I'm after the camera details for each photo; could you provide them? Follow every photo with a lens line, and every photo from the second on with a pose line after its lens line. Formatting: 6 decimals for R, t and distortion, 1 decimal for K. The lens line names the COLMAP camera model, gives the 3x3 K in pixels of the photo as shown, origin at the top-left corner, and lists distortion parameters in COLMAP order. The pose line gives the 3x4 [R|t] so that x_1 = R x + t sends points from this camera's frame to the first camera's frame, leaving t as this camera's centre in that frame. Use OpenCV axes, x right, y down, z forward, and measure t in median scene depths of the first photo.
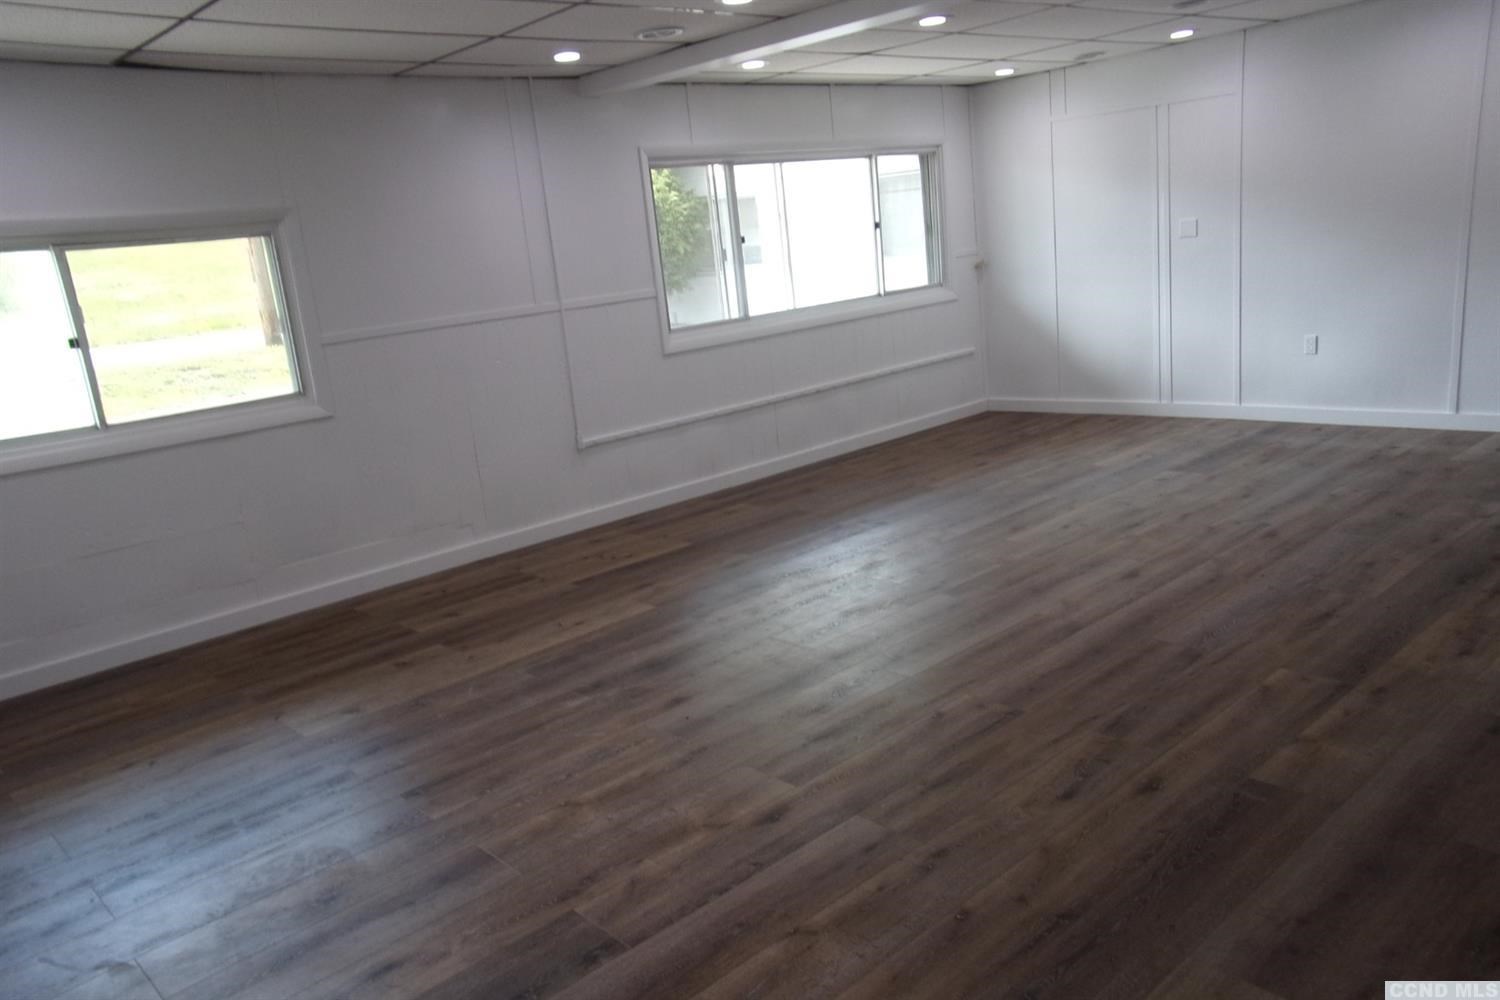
lens RADIAL K [[1138.7, 0, 746.5], [0, 1138.7, 497.2], [0, 0, 1]] dist [0.005296, 0.042083]
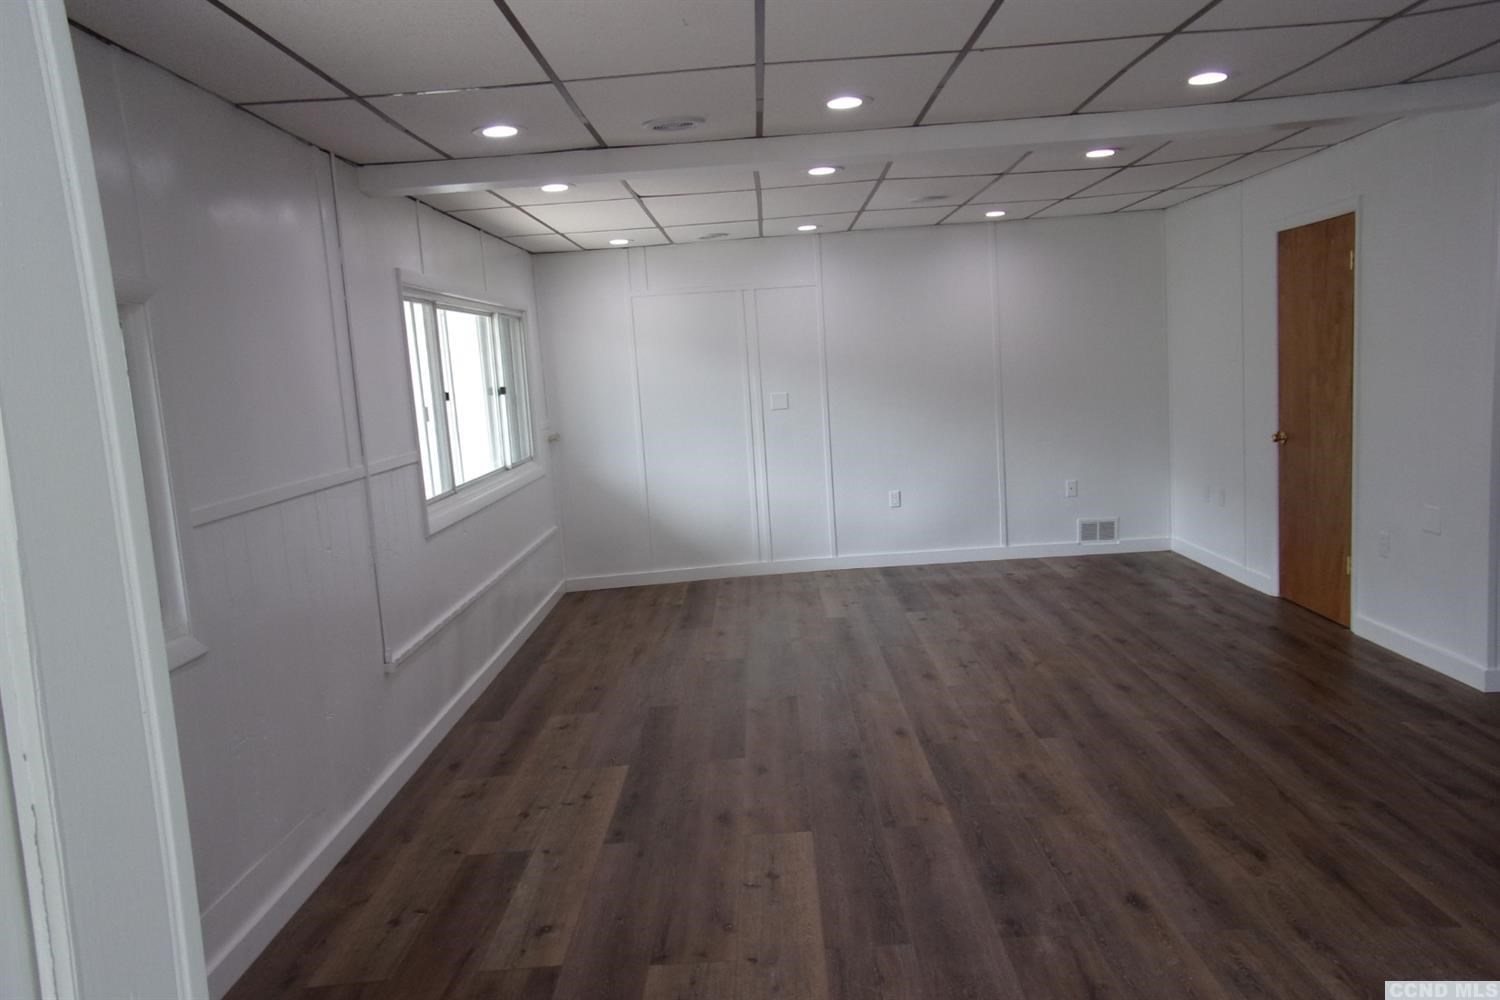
lens RADIAL K [[1138.7, 0, 742.1], [0, 1138.7, 508.9], [0, 0, 1]] dist [0.005296, 0.042083]
pose [[0.692703, -0.040749, 0.720071, -0.606904], [0.164619, 0.980981, -0.102848, -0.041173], [-0.702184, 0.189781, 0.686237, 0.431286]]
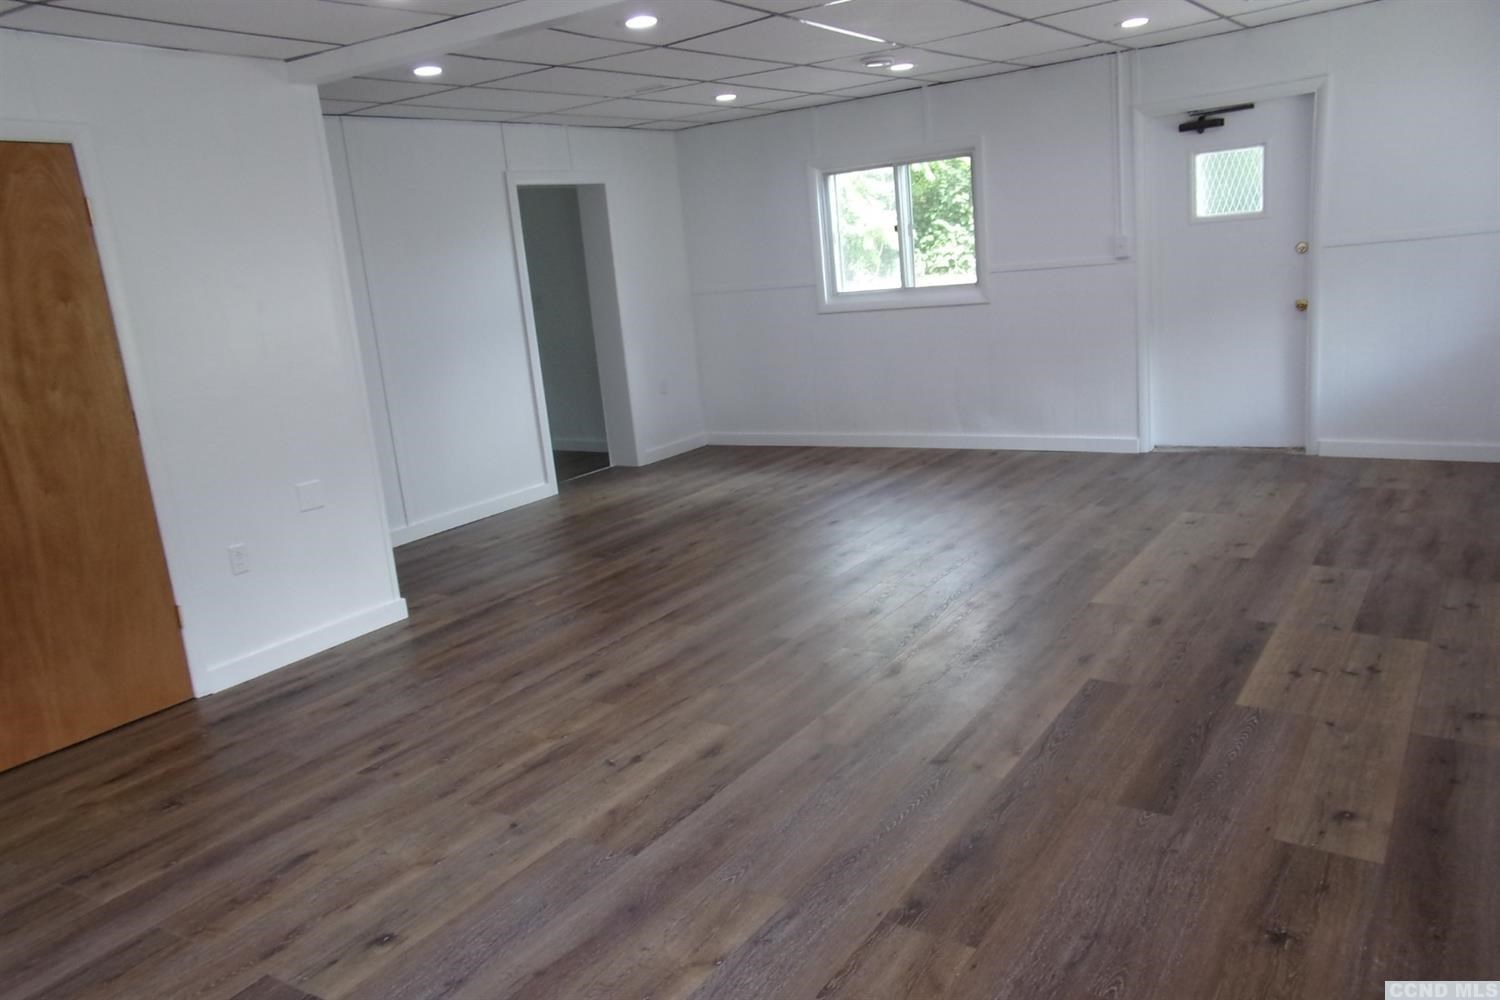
lens RADIAL K [[1138.7, 0, 743.9], [0, 1138.7, 500.6], [0, 0, 1]] dist [0.005296, 0.042083]
pose [[-0.954085, 0.231276, -0.190348, 0.323837], [0.125502, 0.885664, 0.447044, -0.397922], [0.271975, 0.402630, -0.874025, 1.580902]]
